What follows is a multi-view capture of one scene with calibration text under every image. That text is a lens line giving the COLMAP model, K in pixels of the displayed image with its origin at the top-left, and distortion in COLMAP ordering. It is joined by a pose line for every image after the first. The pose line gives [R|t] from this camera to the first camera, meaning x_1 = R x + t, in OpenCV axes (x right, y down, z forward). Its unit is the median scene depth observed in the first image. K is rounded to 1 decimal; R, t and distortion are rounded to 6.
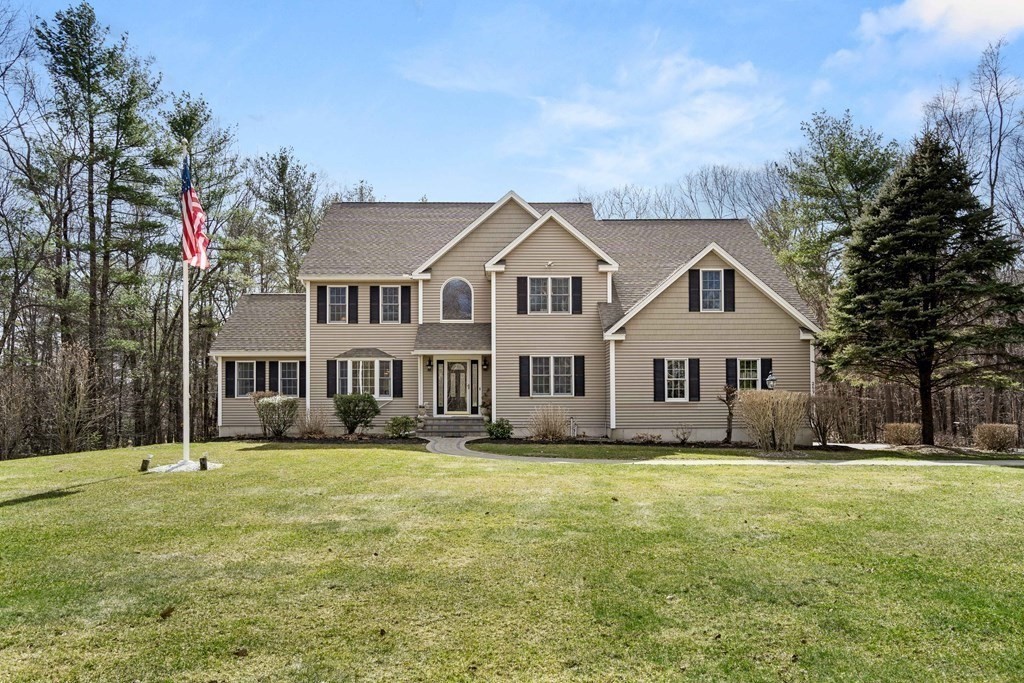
lens RADIAL K [[649.4, 0, 513.2], [0, 649.4, 377.9], [0, 0, 1]] dist [-0.021167, -0.000204]
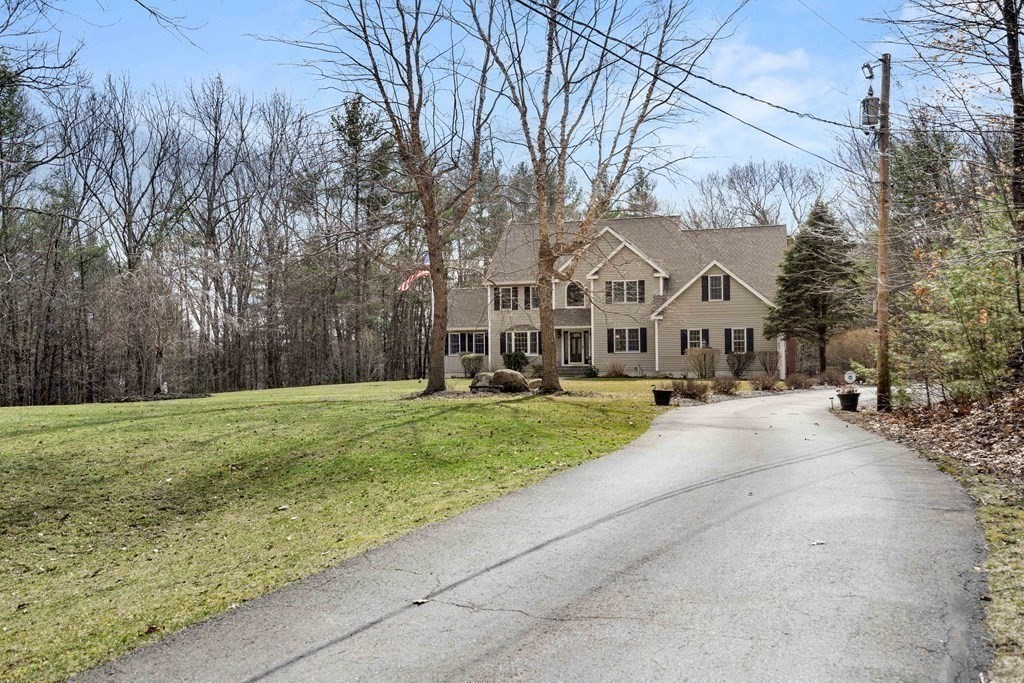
lens RADIAL K [[1031.8, 0, 512.1], [0, 1031.8, 341.9], [0, 0, 1]] dist [0.003006, 0.000000]
pose [[0.950785, -0.013431, -0.309561, 0.599532], [0.018496, 0.999739, 0.013433, -0.040043], [0.309300, -0.018498, 0.950785, -1.613719]]
